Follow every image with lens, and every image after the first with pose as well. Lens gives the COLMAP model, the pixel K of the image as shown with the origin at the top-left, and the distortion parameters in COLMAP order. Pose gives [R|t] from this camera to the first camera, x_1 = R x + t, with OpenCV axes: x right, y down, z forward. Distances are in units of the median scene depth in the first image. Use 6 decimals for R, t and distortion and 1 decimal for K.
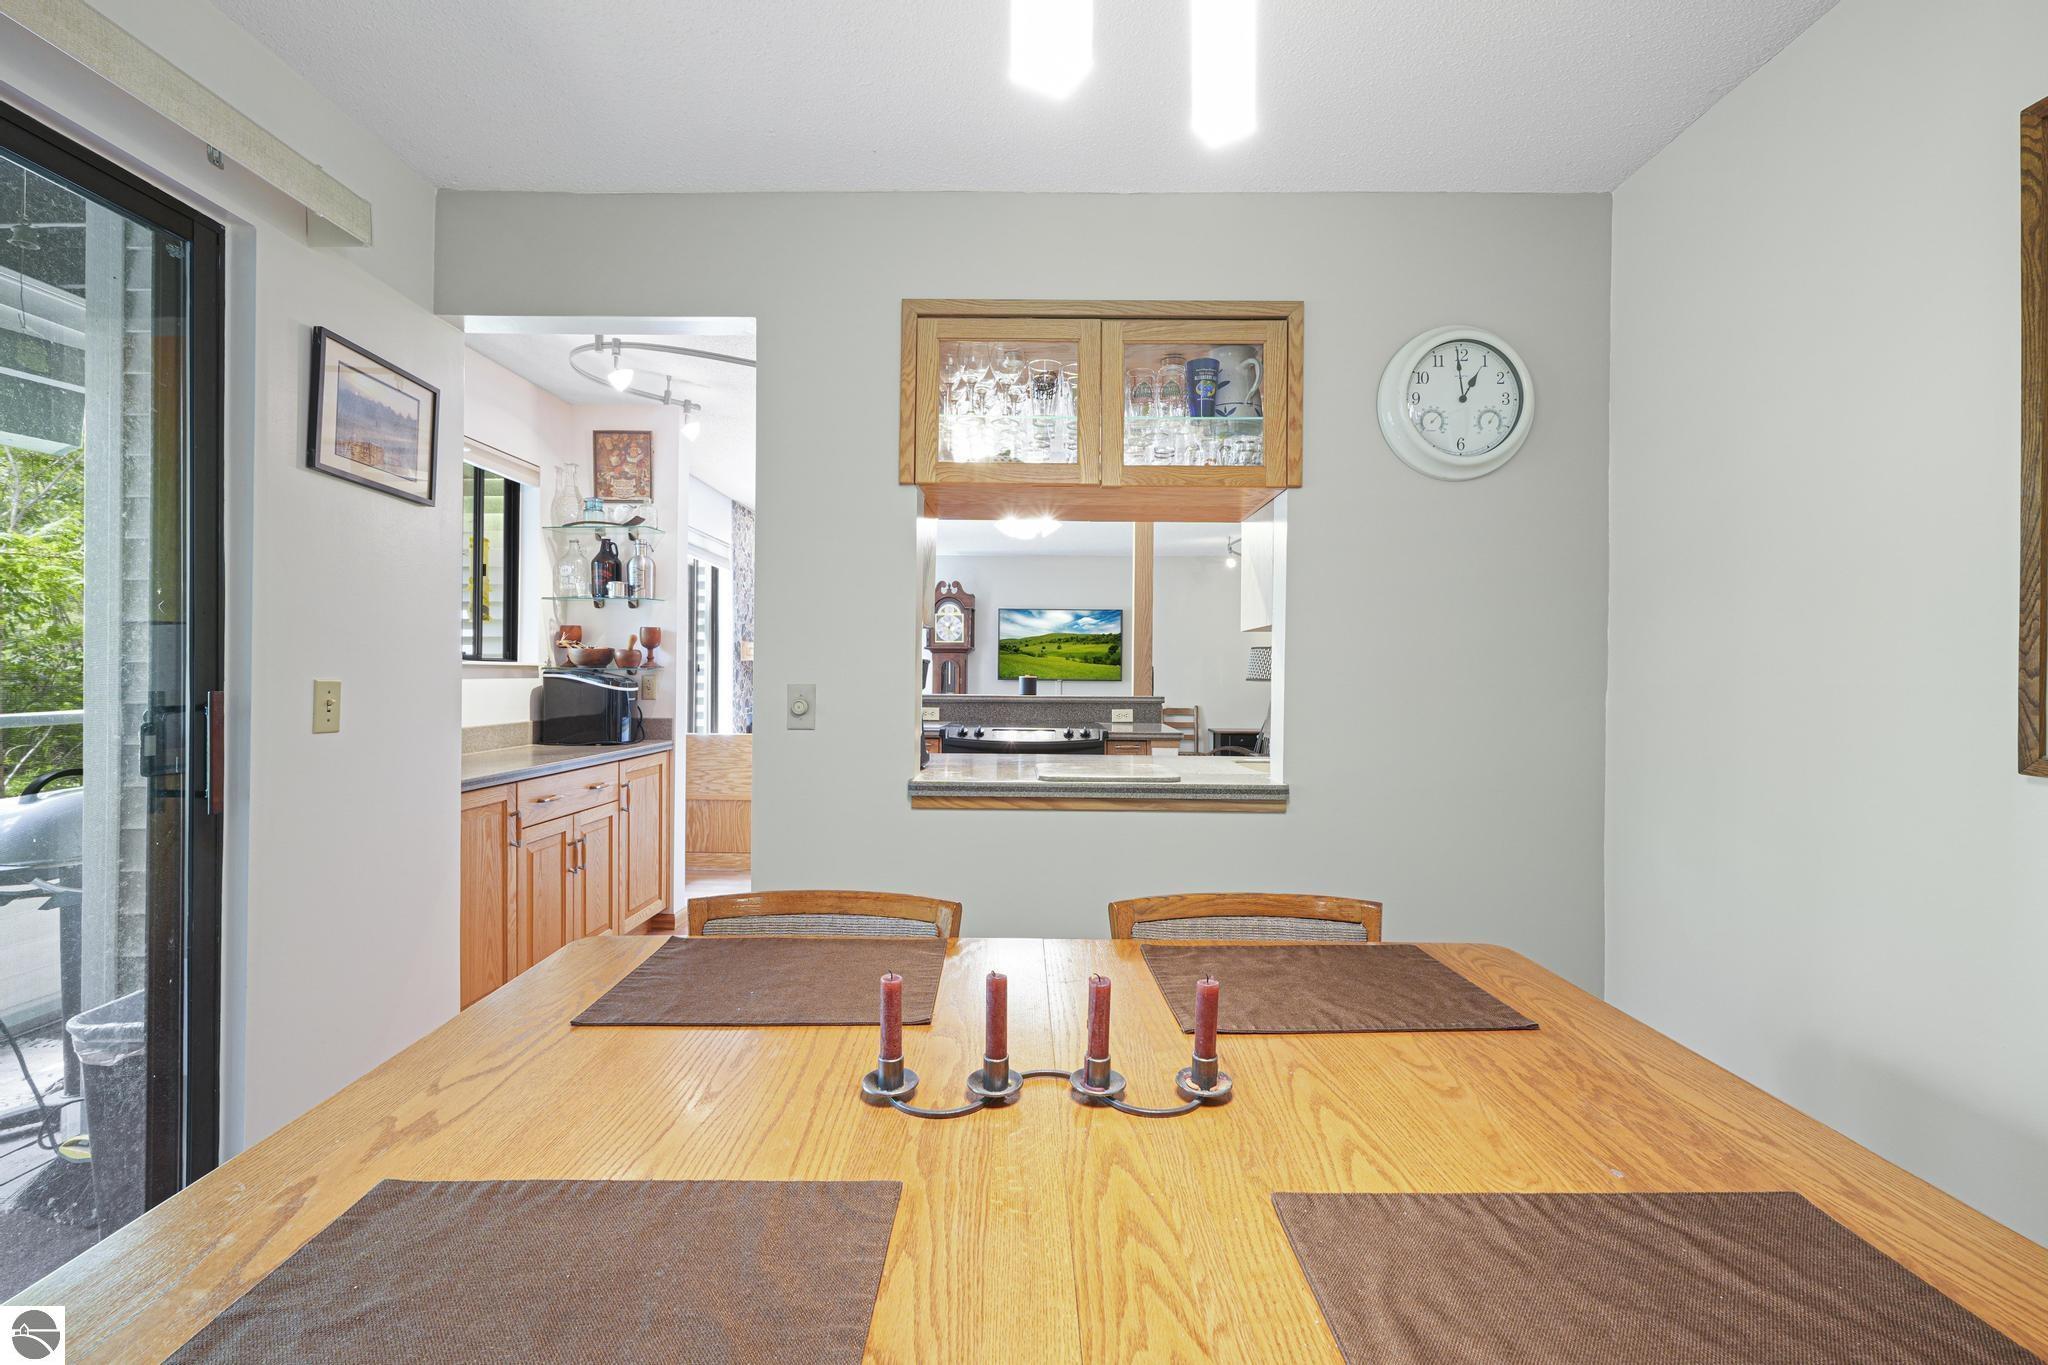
lens RADIAL K [[873.6, 0, 1024.0], [0, 873.6, 682.5], [0, 0, 1]] dist [-0.001069, 0.000516]
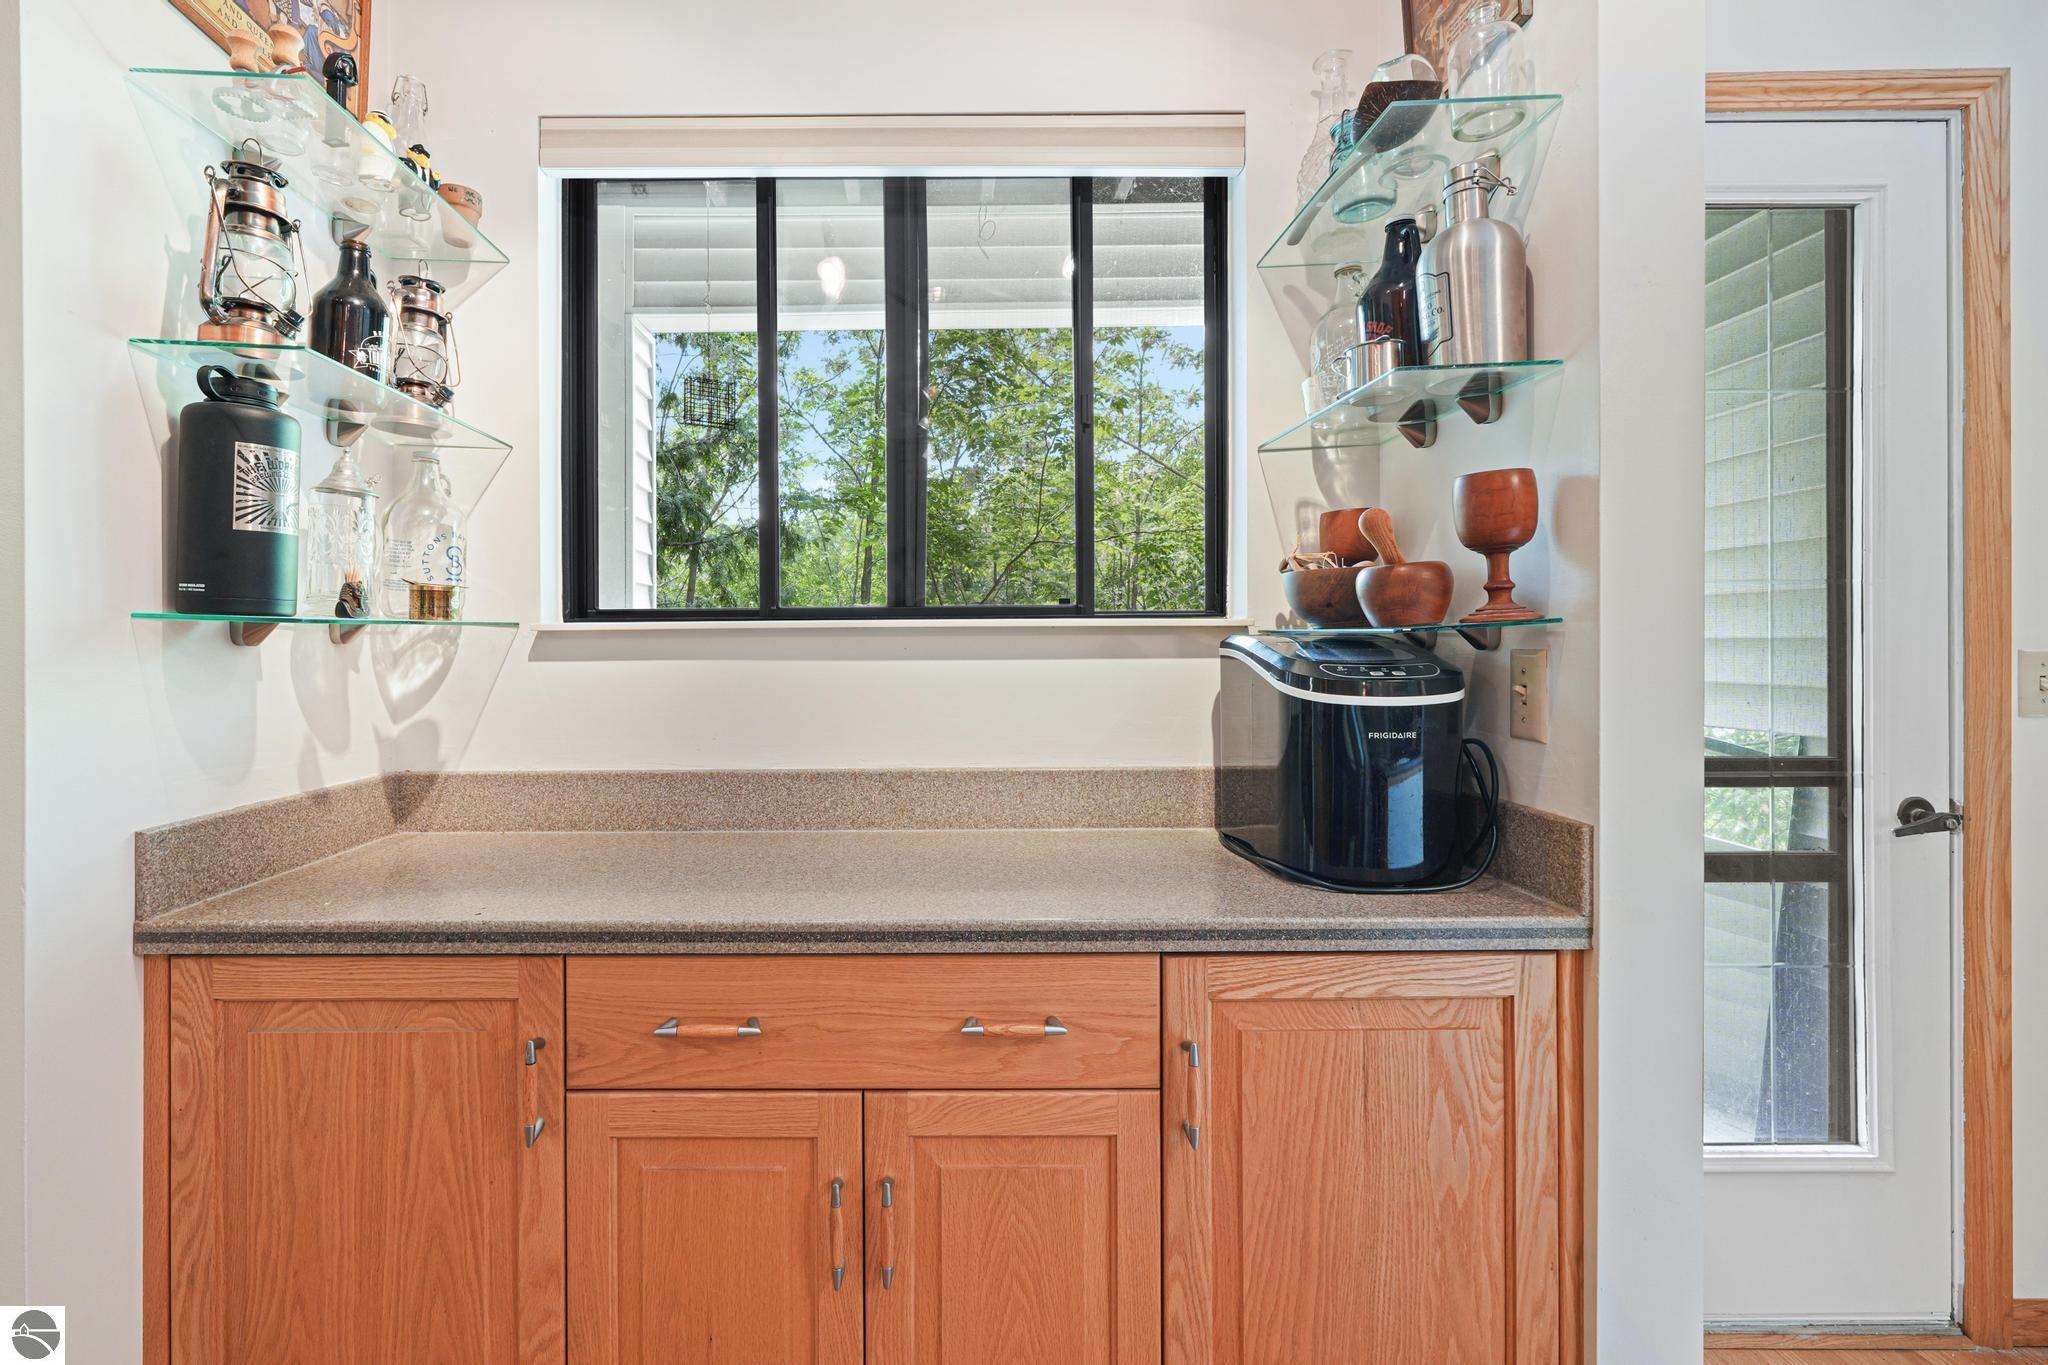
lens RADIAL K [[897.3, 0, 932.1], [0, 897.3, 637.6], [0, 0, 1]] dist [-0.001487, 0.000080]
pose [[0.009222, -0.009673, -0.999911, -0.183452], [-0.004116, 0.999944, -0.009711, -0.011092], [0.999949, 0.004205, 0.009181, 0.981422]]
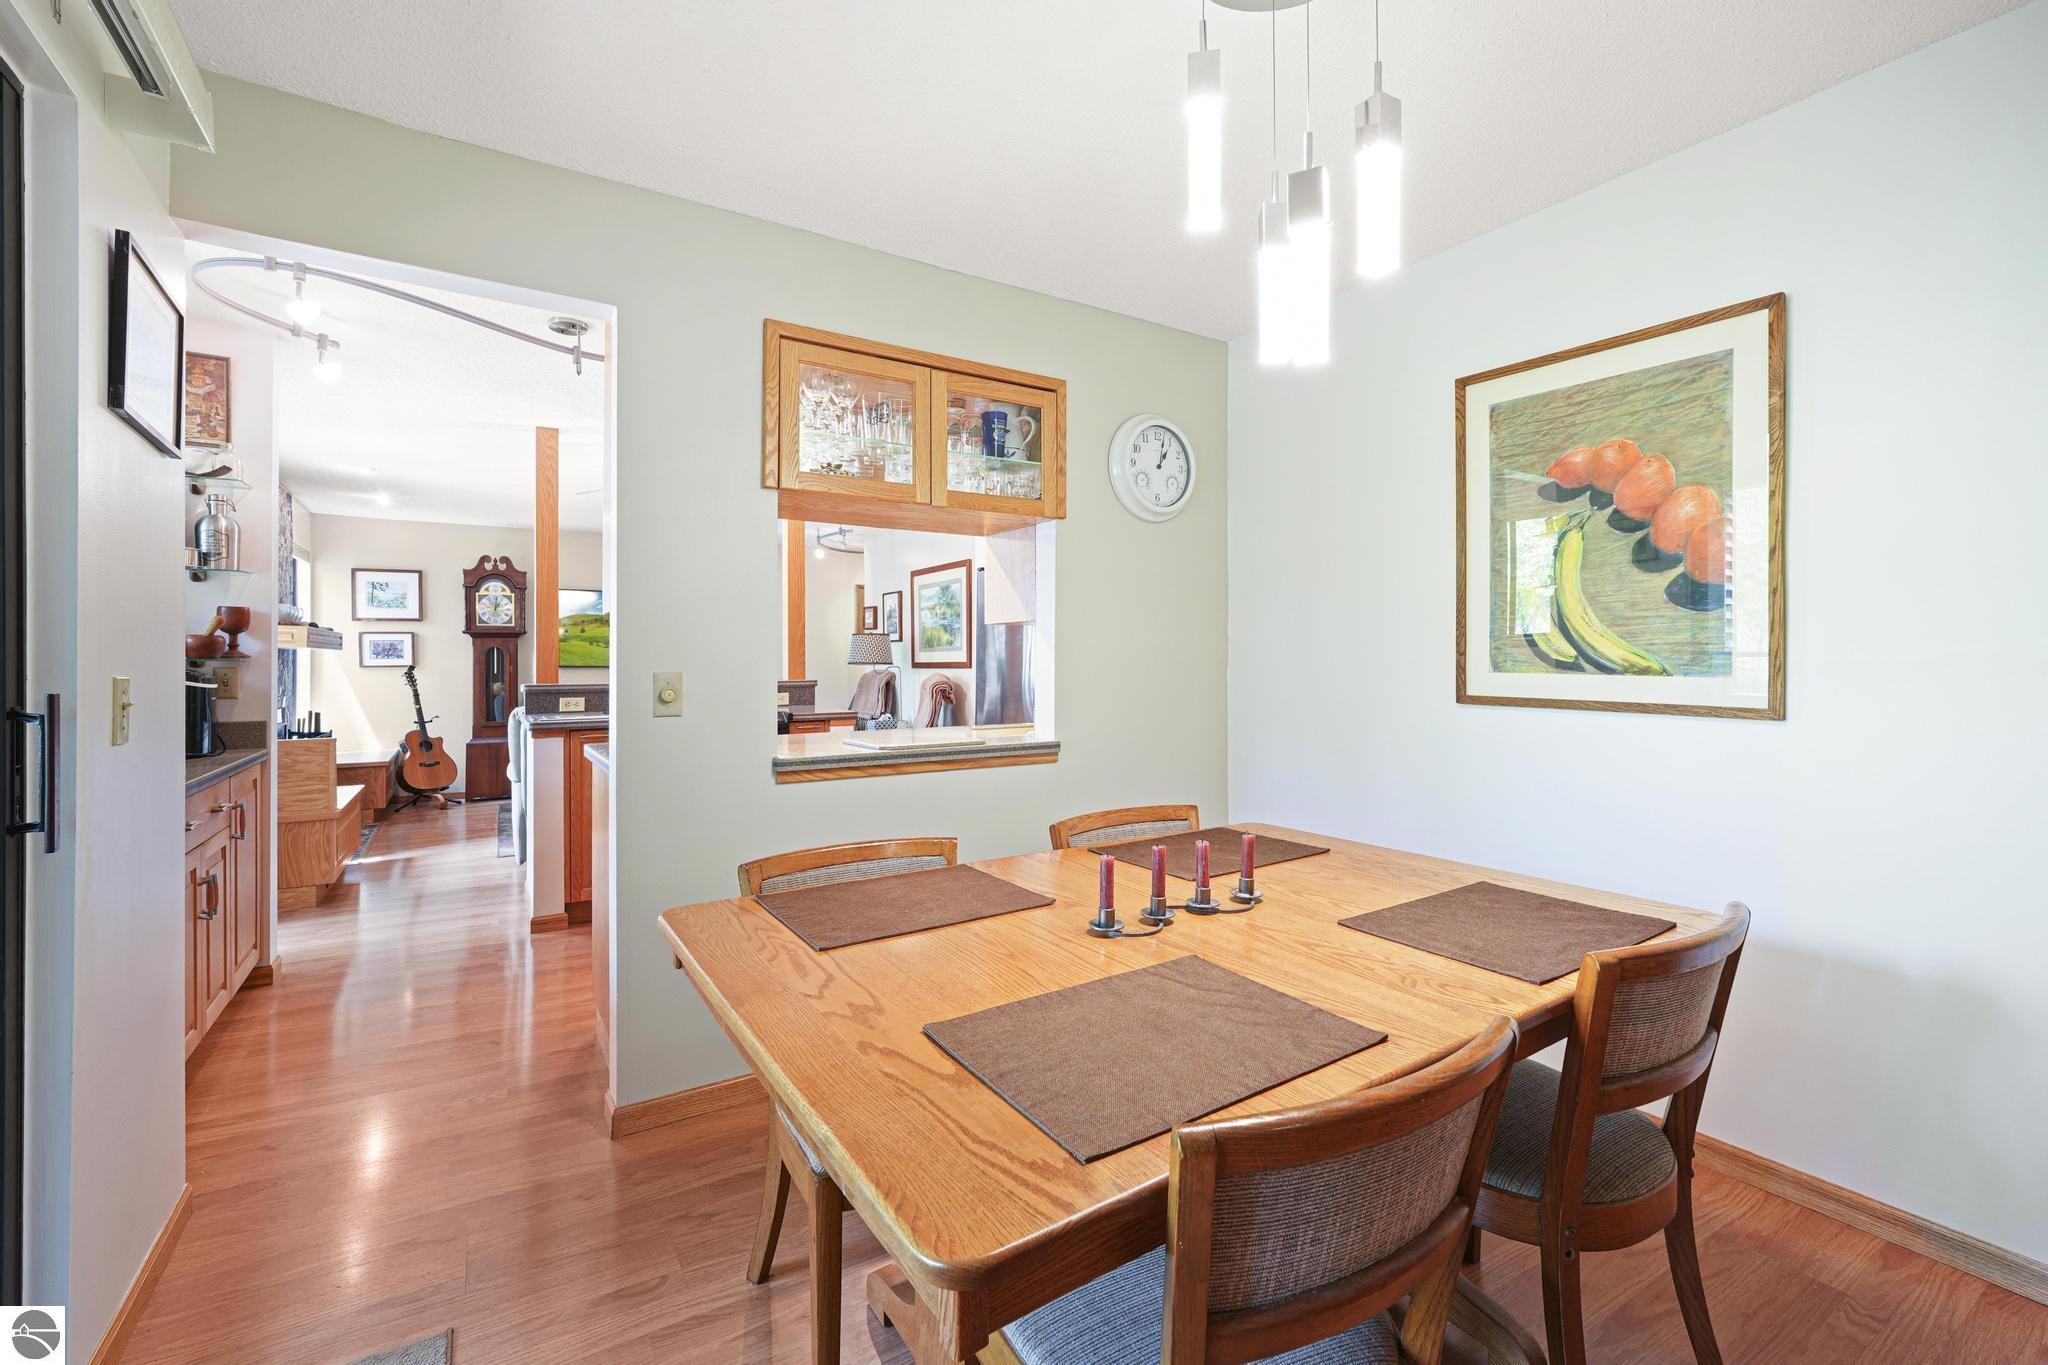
lens RADIAL K [[874.6, 0, 1025.7], [0, 874.6, 664.3], [0, 0, 1]] dist [-0.003068, 0.000025]
pose [[0.838310, -0.014365, 0.545005, -0.306803], [0.015523, 0.999876, 0.002477, -0.002218], [-0.544973, 0.006383, 0.838429, -0.060881]]
